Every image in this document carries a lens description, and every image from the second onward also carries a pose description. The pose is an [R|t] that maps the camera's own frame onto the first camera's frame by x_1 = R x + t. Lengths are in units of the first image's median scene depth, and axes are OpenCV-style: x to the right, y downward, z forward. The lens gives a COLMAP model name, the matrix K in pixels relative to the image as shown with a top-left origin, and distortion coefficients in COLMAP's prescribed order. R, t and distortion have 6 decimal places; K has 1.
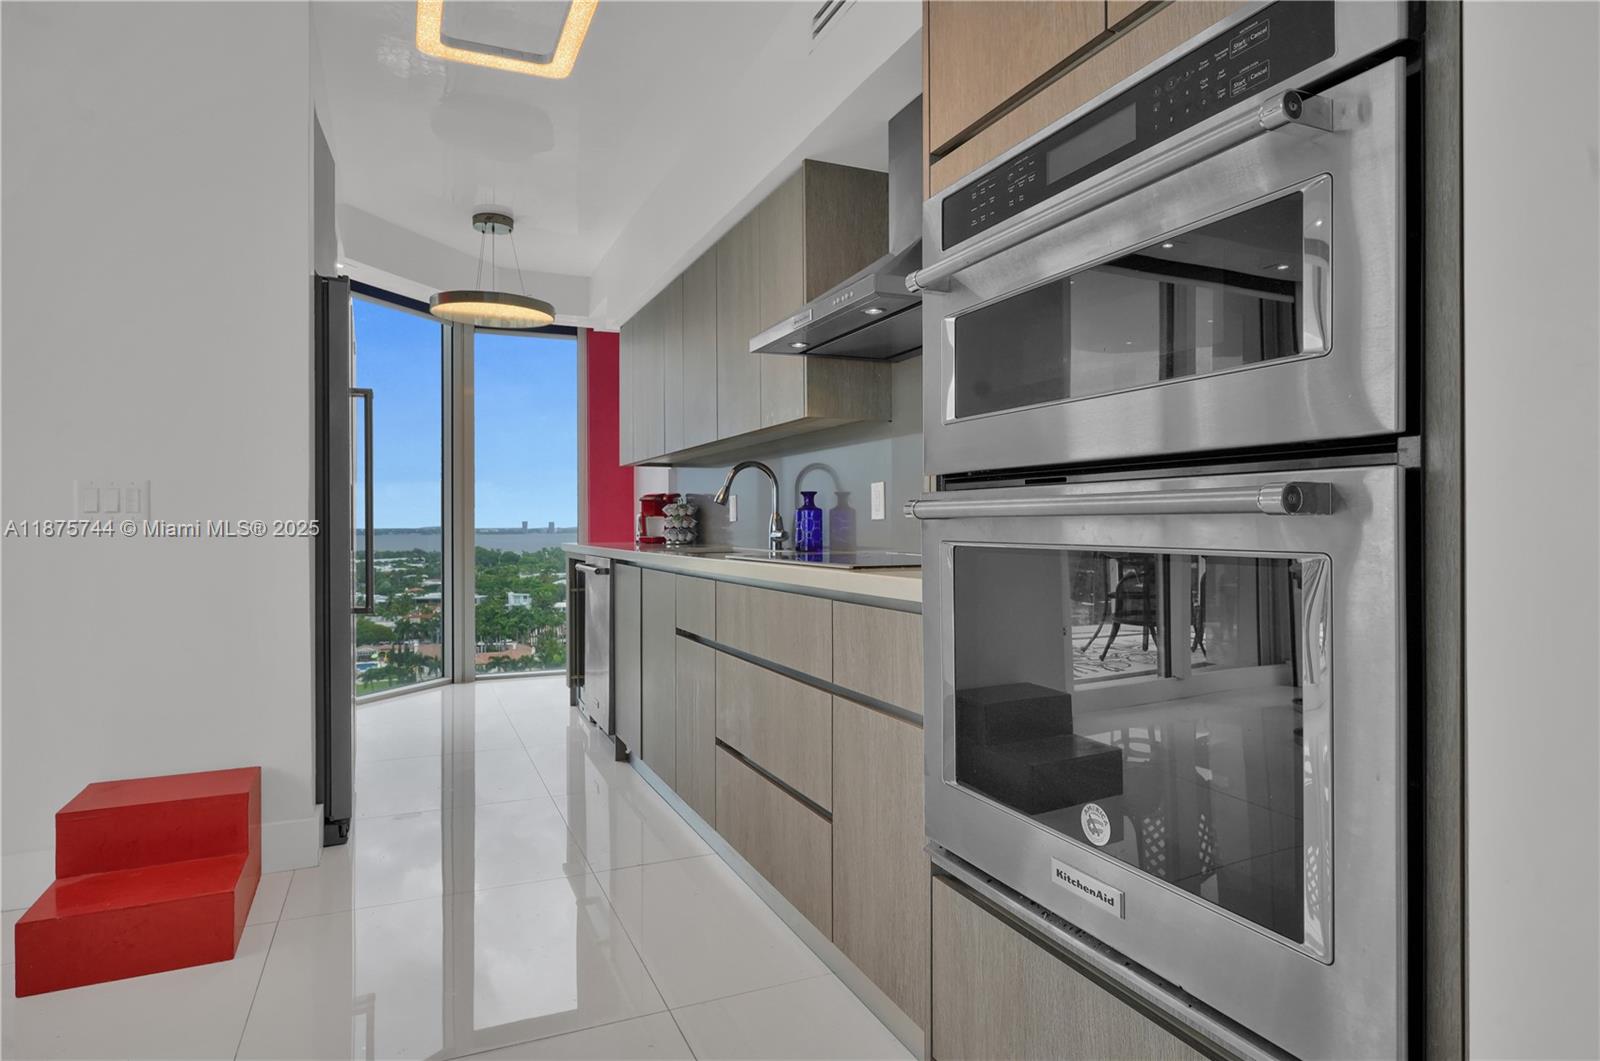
lens RADIAL K [[890.0, 0, 807.3], [0, 890.0, 528.2], [0, 0, 1]] dist [0.001568, 0.006179]
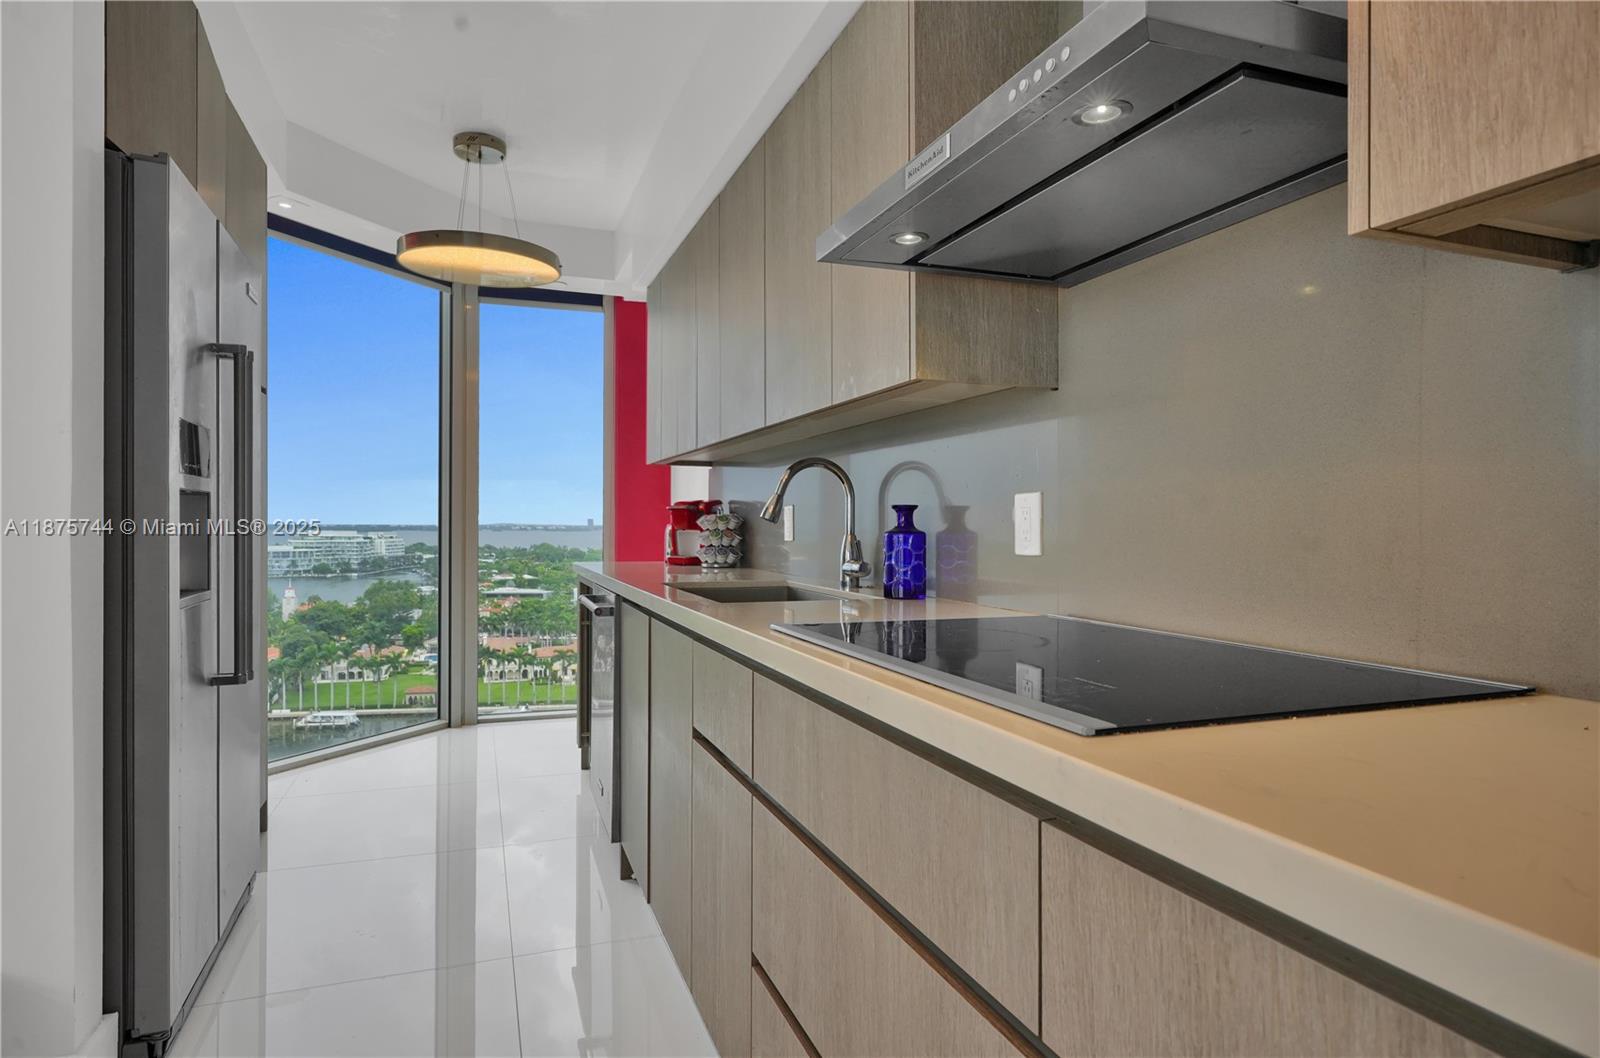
lens RADIAL K [[880.0, 0, 804.8], [0, 880.0, 524.7], [0, 0, 1]] dist [-0.011676, 0.001779]
pose [[0.997580, 0.008135, -0.069049, -0.019100], [-0.008319, 0.999963, -0.002388, -0.018038], [0.069026, 0.002957, 0.997610, 0.263279]]
